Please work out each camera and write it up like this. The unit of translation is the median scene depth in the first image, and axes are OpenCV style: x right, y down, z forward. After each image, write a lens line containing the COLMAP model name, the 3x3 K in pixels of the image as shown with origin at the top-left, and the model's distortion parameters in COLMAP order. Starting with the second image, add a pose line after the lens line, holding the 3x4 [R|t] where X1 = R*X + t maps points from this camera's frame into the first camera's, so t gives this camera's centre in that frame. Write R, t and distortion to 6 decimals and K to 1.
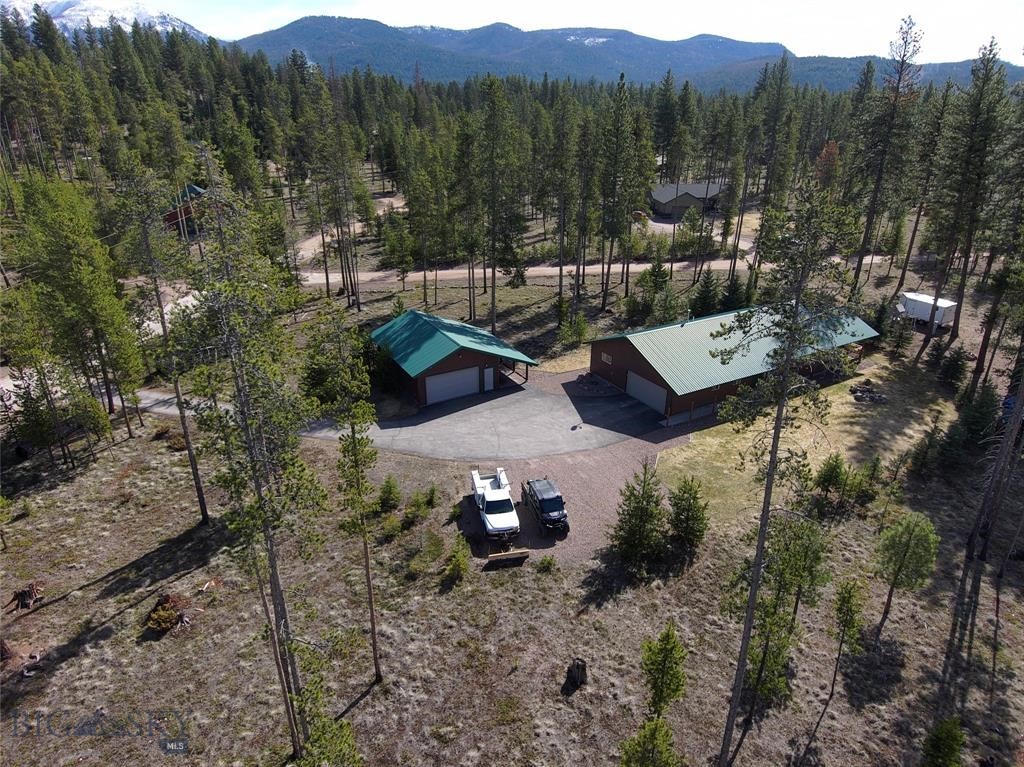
lens RADIAL K [[609.0, 0, 518.7], [0, 609.0, 375.8], [0, 0, 1]] dist [0.064056, -0.089129]
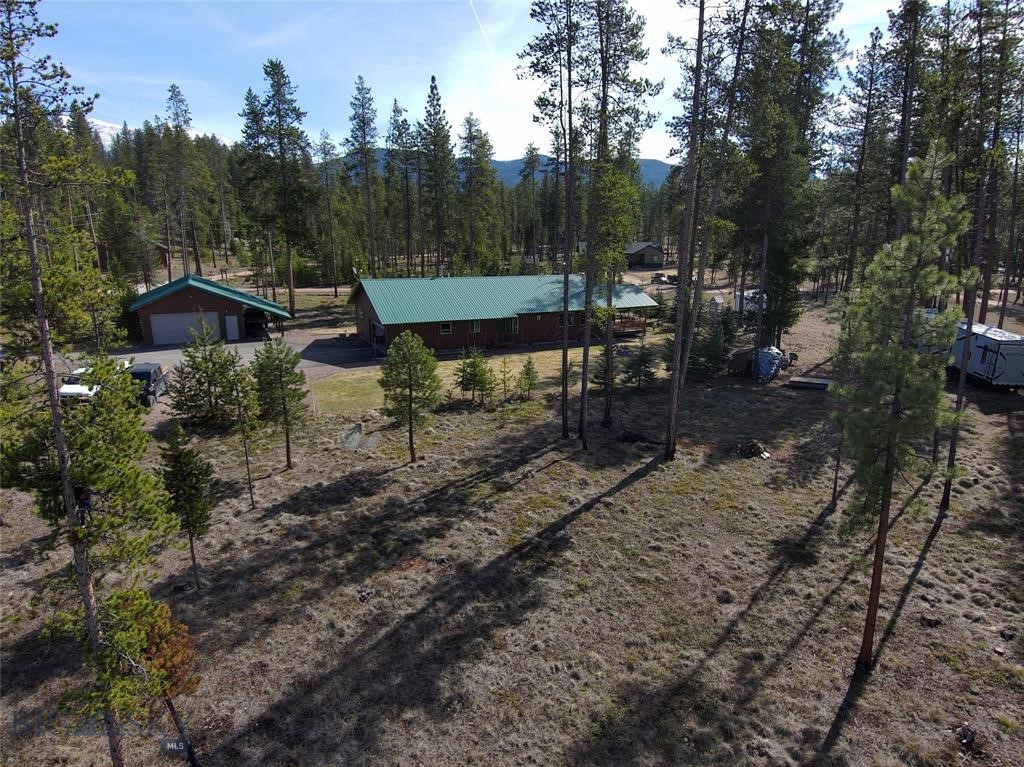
lens RADIAL K [[609.0, 0, 518.7], [0, 609.0, 375.8], [0, 0, 1]] dist [0.064056, -0.089129]
pose [[0.998105, 0.020144, -0.058136, 0.727062], [-0.029928, 0.984520, -0.172696, 0.370211], [0.053757, 0.174109, 0.983258, 0.103622]]
